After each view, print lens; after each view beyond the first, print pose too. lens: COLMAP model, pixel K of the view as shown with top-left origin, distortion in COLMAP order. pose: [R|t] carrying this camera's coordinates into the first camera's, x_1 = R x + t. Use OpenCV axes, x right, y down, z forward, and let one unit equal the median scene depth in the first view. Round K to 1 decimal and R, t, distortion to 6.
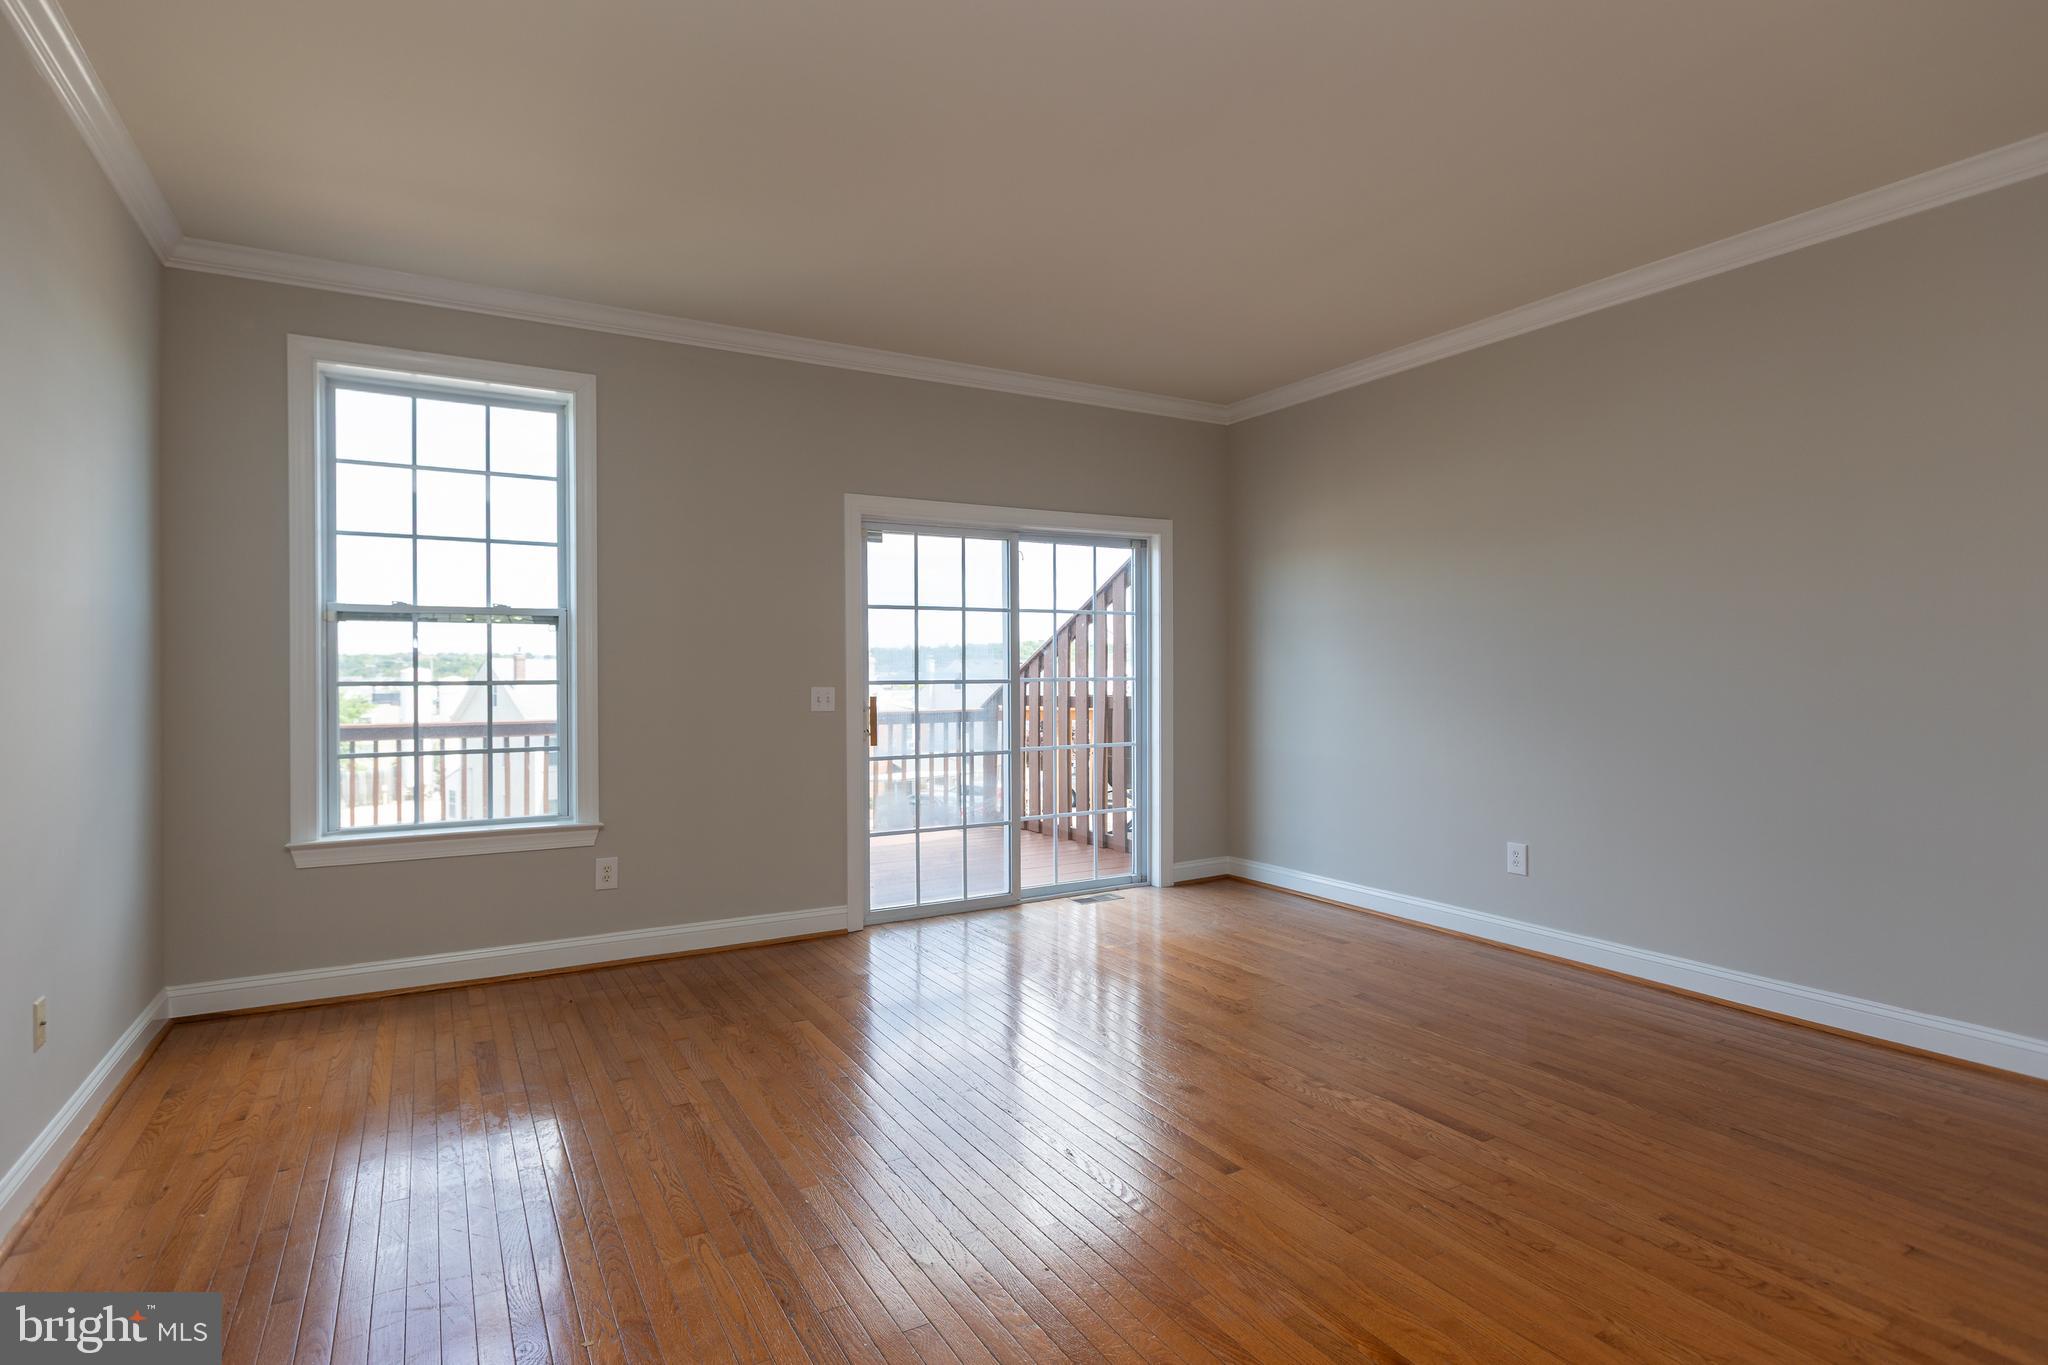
lens RADIAL K [[1033.3, 0, 1007.5], [0, 1033.3, 683.7], [0, 0, 1]] dist [-0.003249, -0.001183]
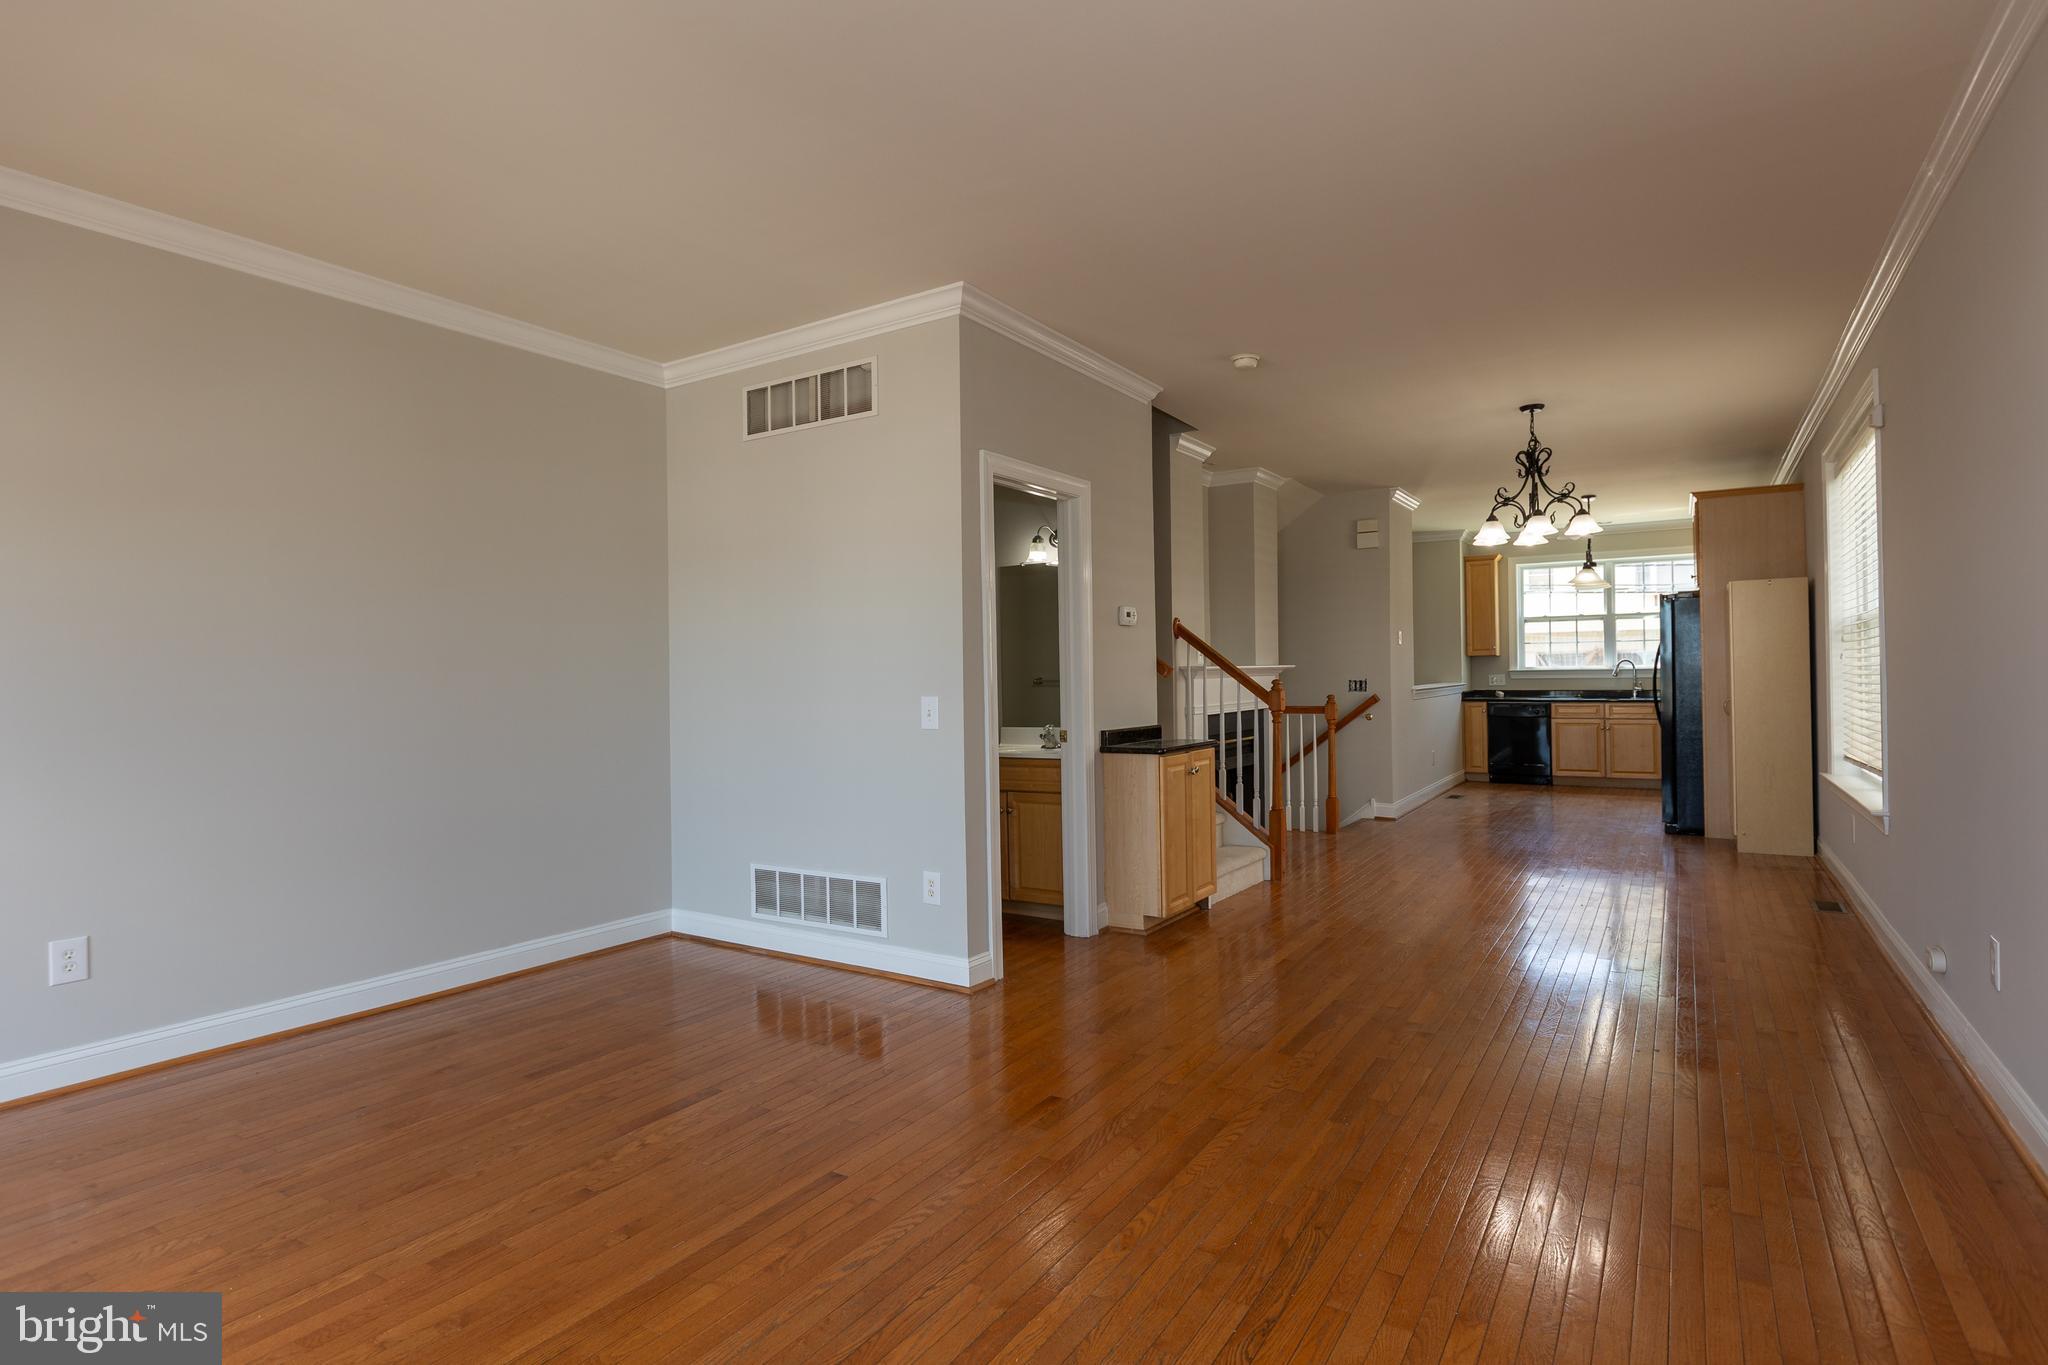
lens RADIAL K [[1033.3, 0, 1029.6], [0, 1033.3, 679.3], [0, 0, 1]] dist [-0.003249, -0.001183]
pose [[-0.487989, 0.007512, 0.872817, -0.381249], [0.018219, 0.999833, 0.001581, -0.012218], [-0.872660, 0.016673, -0.488044, 0.643283]]
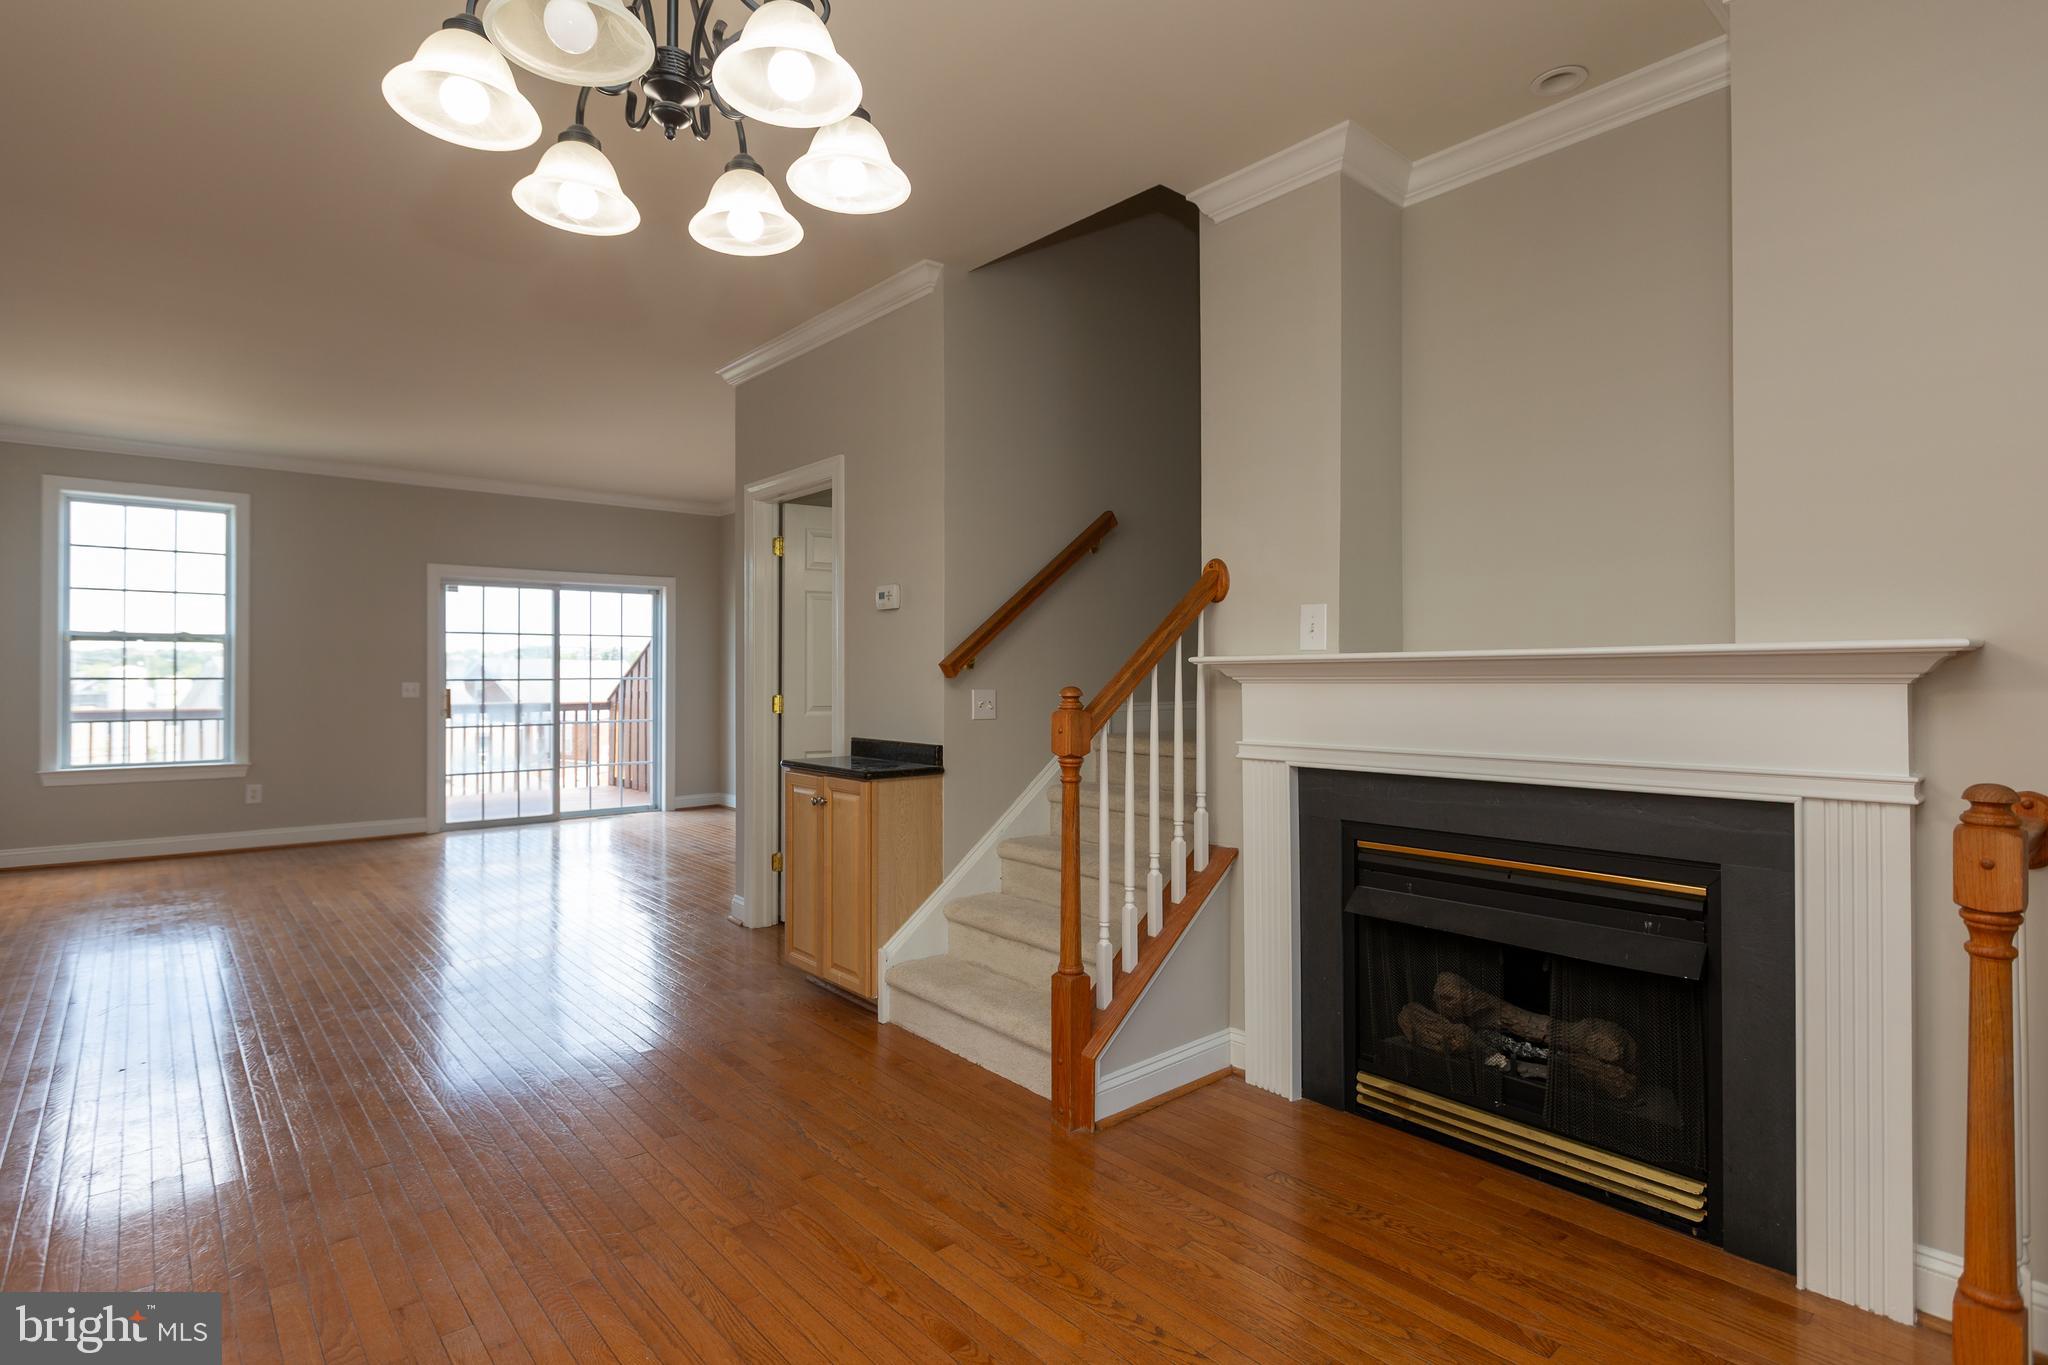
lens RADIAL K [[1033.3, 0, 1018.9], [0, 1033.3, 671.0], [0, 0, 1]] dist [-0.003249, -0.001183]
pose [[0.976008, 0.007225, 0.217613, 0.459449], [-0.005101, 0.999934, -0.010320, -0.002694], [-0.217673, 0.008963, 0.975981, -0.905656]]
